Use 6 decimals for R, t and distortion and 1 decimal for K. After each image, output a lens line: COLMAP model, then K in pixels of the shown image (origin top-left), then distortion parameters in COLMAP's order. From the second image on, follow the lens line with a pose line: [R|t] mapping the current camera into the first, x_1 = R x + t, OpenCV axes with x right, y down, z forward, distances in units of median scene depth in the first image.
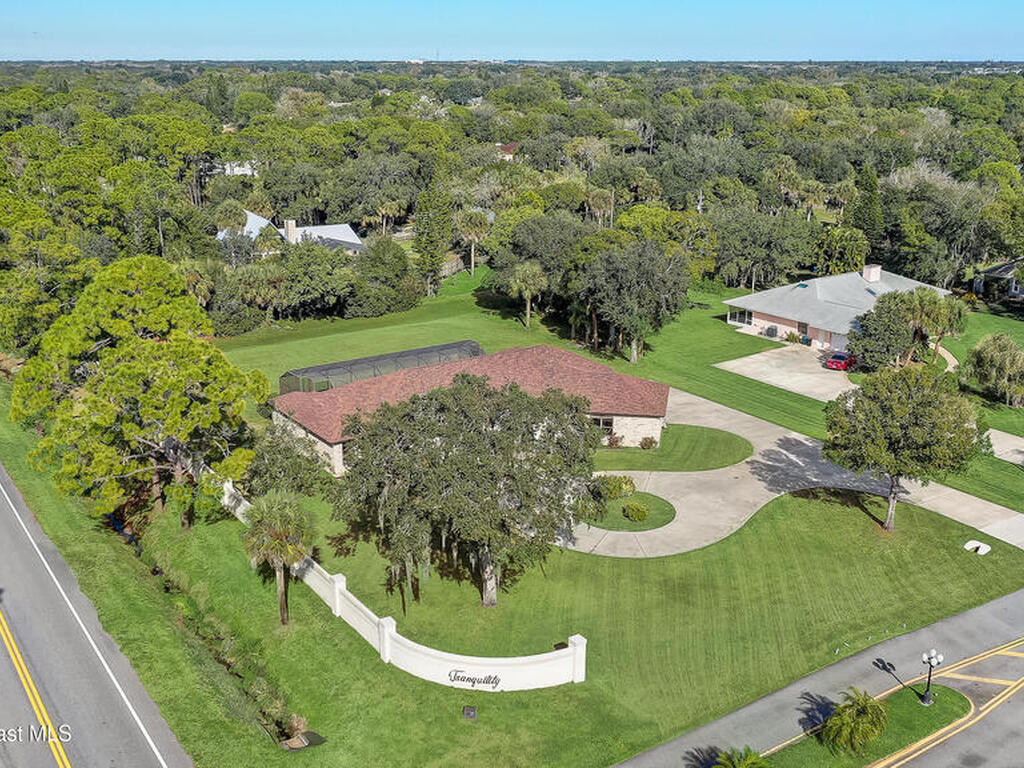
lens RADIAL K [[1104.7, 0, 512.0], [0, 1104.7, 384.0], [0, 0, 1]] dist [-0.004079, -0.006566]
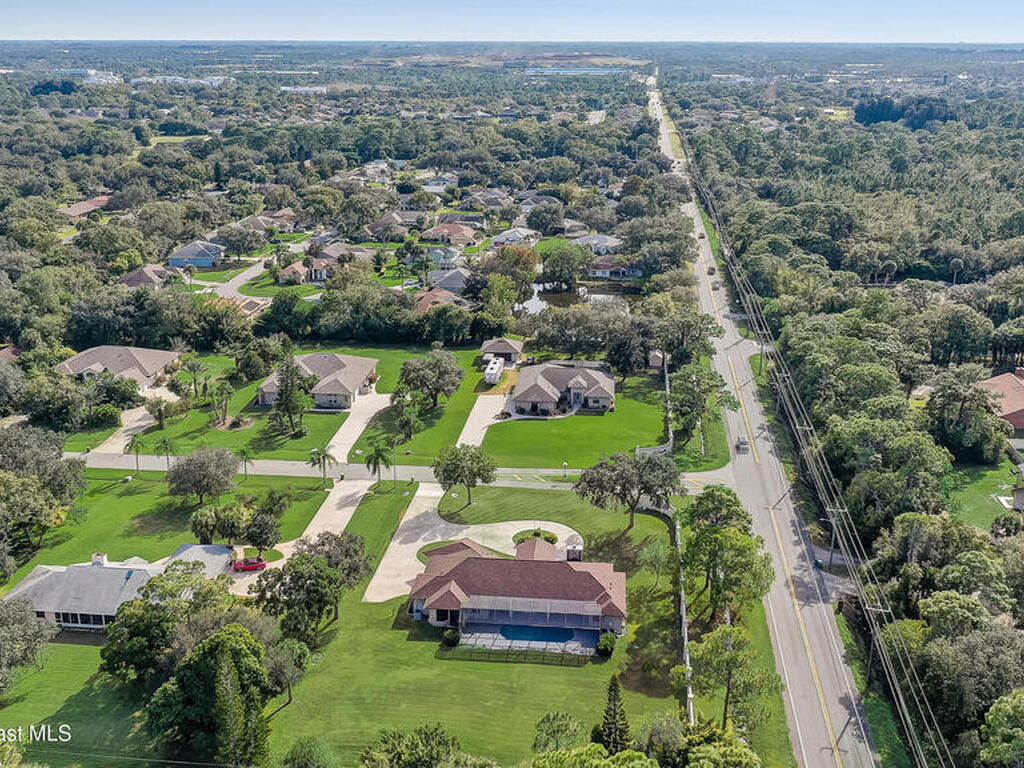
lens RADIAL K [[1104.7, 0, 512.0], [0, 1104.7, 384.0], [0, 0, 1]] dist [-0.004079, -0.006566]
pose [[-0.760067, -0.199603, 0.618430, -1.174808], [0.178172, 0.851182, 0.493704, -1.255127], [-0.624942, 0.485435, -0.611392, 2.185875]]
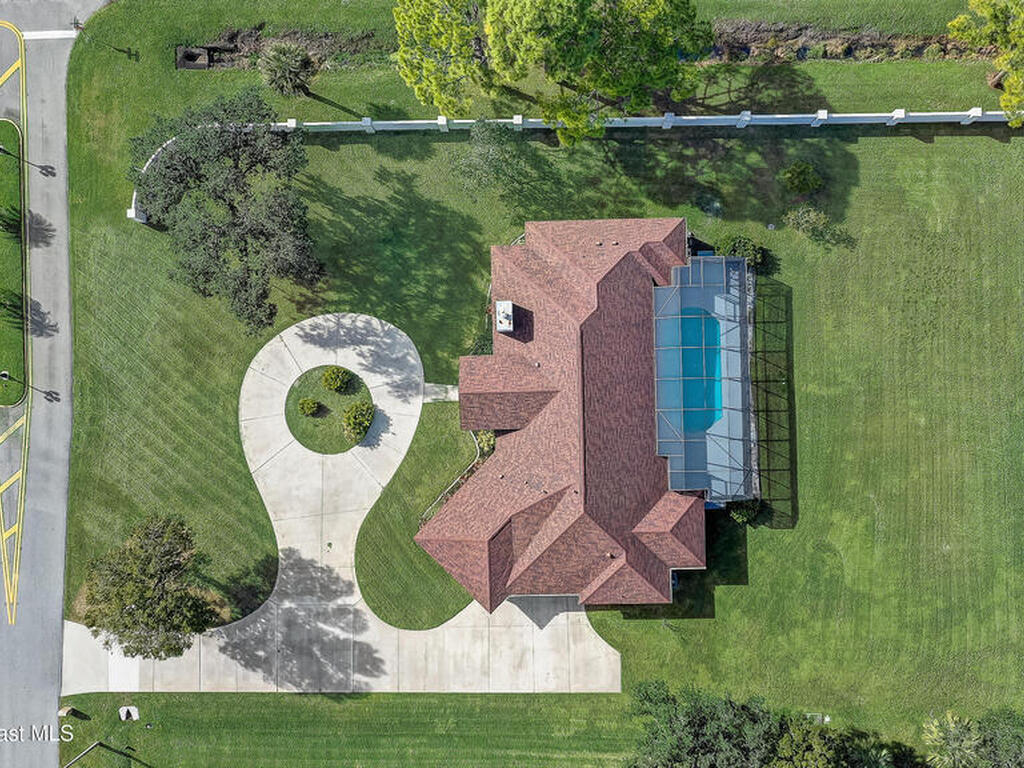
lens RADIAL K [[1062.1, 0, 512.0], [0, 1062.1, 384.0], [0, 0, 1]] dist [-0.000370, -0.011668]
pose [[-0.554714, 0.832035, -0.003282, -0.025116], [-0.211617, -0.137267, 0.967665, -0.966352], [0.804681, 0.537472, 0.252216, 0.819693]]
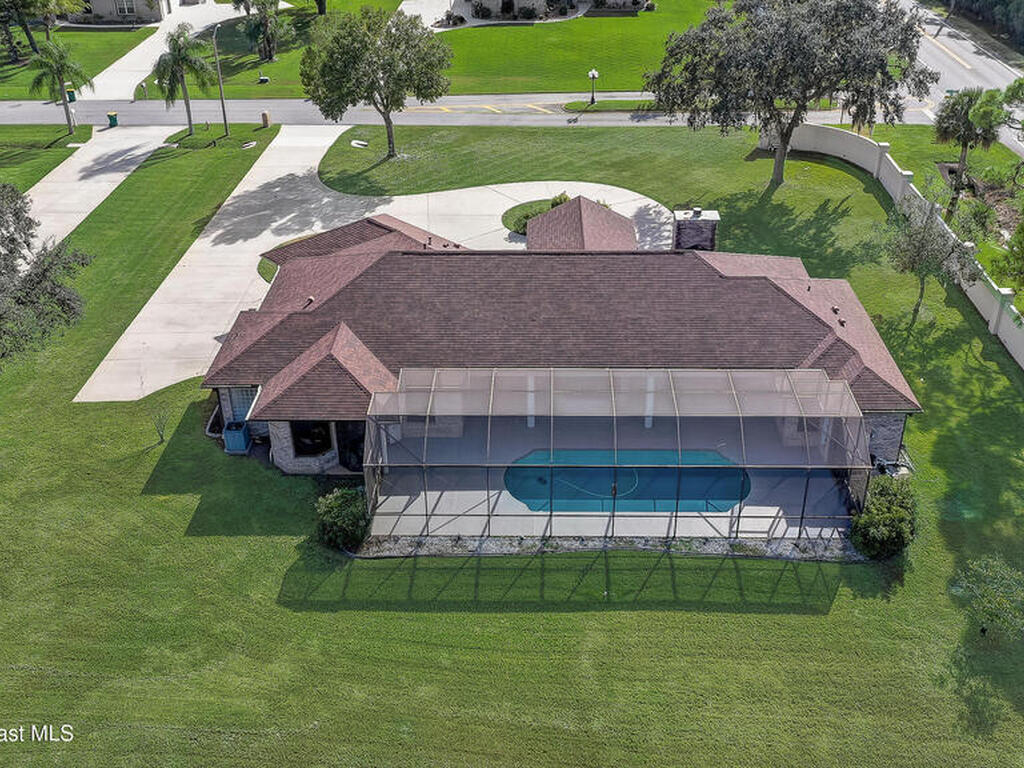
lens RADIAL K [[1075.6, 0, 512.0], [0, 1075.6, 384.0], [0, 0, 1]] dist [-0.005704, -0.004503]
pose [[-0.804767, -0.290773, 0.517495, -0.366612], [0.179732, 0.711515, 0.679295, -0.395193], [-0.565726, 0.639685, -0.520343, 1.516873]]
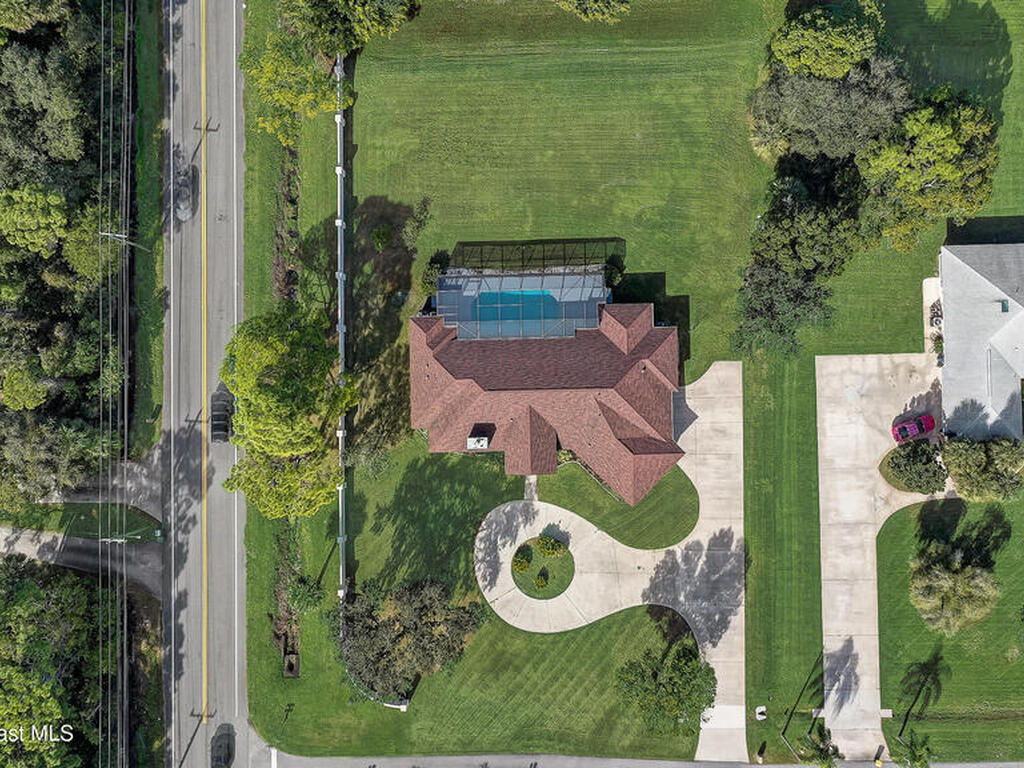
lens RADIAL K [[1062.1, 0, 512.0], [0, 1062.1, 384.0], [0, 0, 1]] dist [-0.000370, -0.011668]
pose [[0.831312, 0.554342, -0.040311, -0.024991], [-0.121710, 0.252327, 0.959957, -1.402963], [0.542316, -0.793118, 0.277231, 0.720092]]
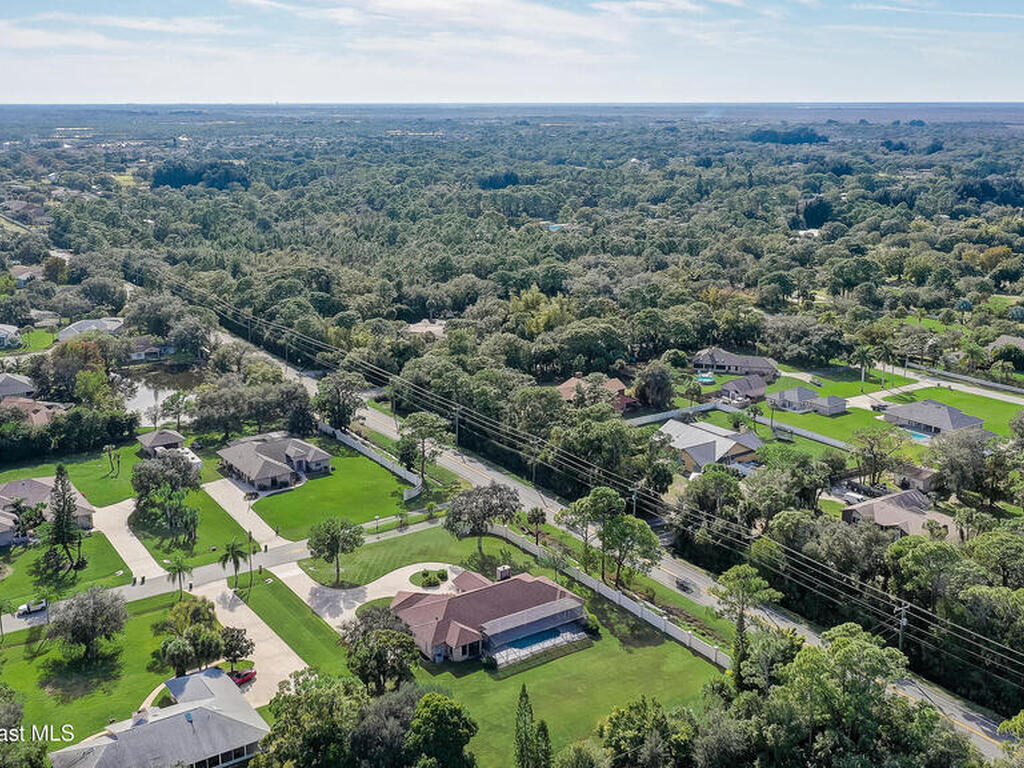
lens RADIAL K [[1062.1, 0, 512.0], [0, 1062.1, 384.0], [0, 0, 1]] dist [-0.000370, -0.011668]
pose [[-0.999974, -0.004076, -0.005873, -0.080294], [-0.006536, 0.854079, 0.520103, -1.561839], [0.002896, 0.520128, -0.854084, 2.829028]]
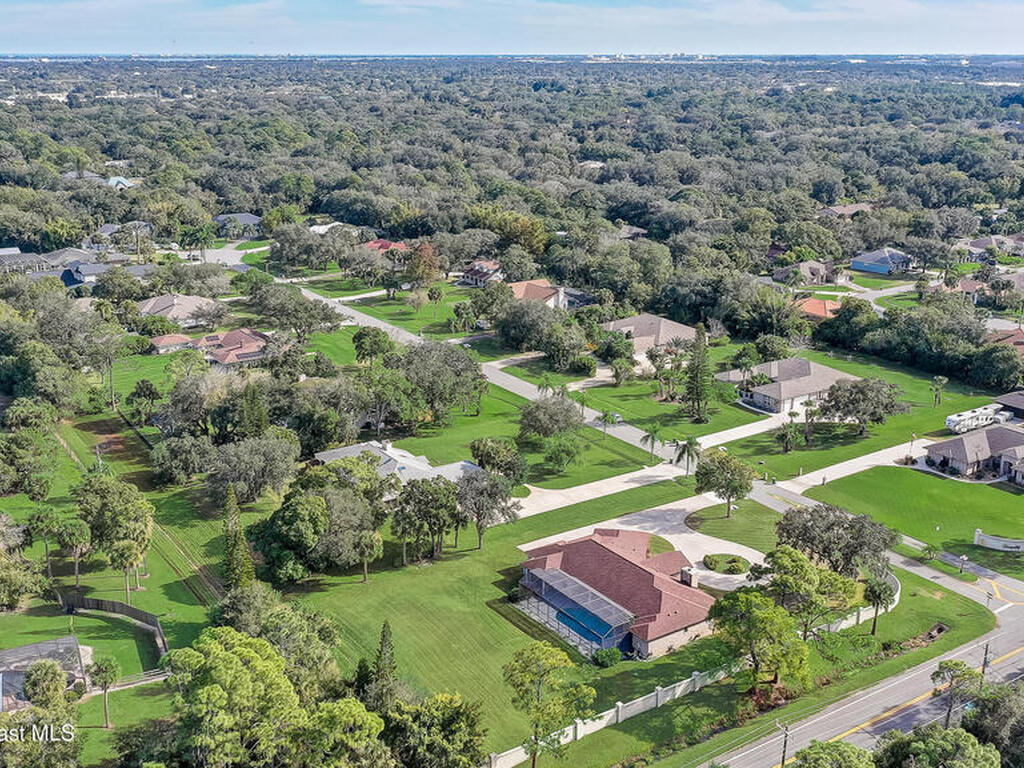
lens RADIAL K [[1062.1, 0, 512.0], [0, 1062.1, 384.0], [0, 0, 1]] dist [-0.000370, -0.011668]
pose [[0.029423, -0.294437, 0.955218, -1.752274], [0.288047, 0.917590, 0.273966, -0.879543], [-0.957164, 0.267086, 0.111810, 1.027059]]
